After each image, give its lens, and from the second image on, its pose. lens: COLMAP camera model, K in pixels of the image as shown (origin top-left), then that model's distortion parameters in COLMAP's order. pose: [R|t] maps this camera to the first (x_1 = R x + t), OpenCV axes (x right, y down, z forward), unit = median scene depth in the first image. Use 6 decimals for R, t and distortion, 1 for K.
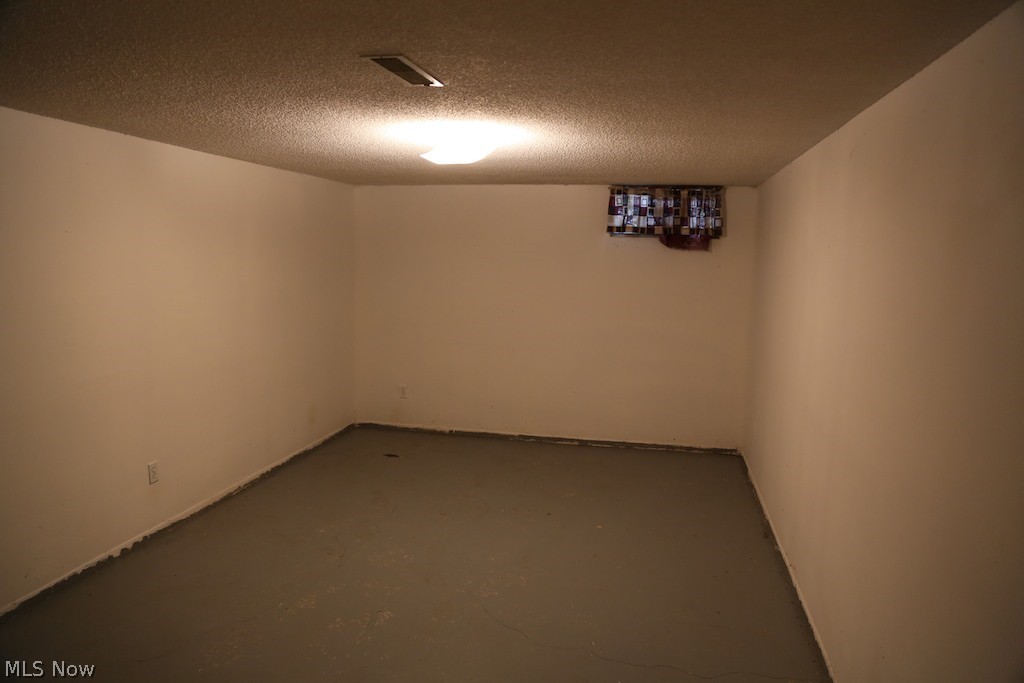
lens RADIAL K [[685.1, 0, 512.0], [0, 685.1, 341.5], [0, 0, 1]] dist [0.002888, -0.000292]
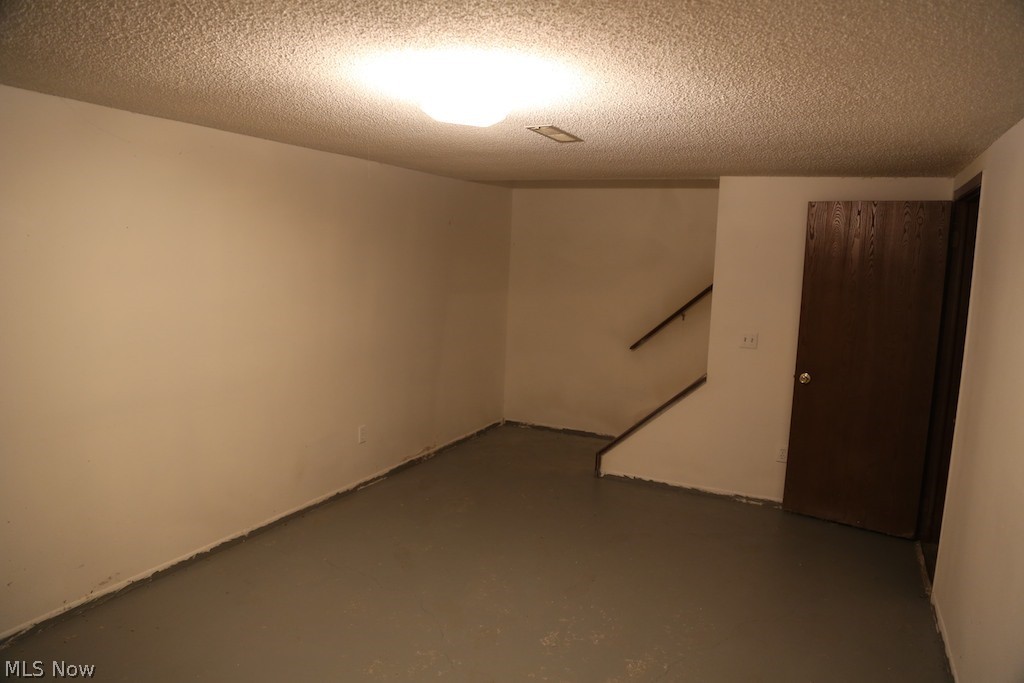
lens RADIAL K [[685.1, 0, 512.0], [0, 685.1, 341.5], [0, 0, 1]] dist [0.002888, -0.000292]
pose [[0.971498, 0.072536, -0.225679, 0.078666], [-0.073611, 0.997280, 0.003659, -0.043685], [0.225330, 0.013058, 0.974195, 0.253250]]
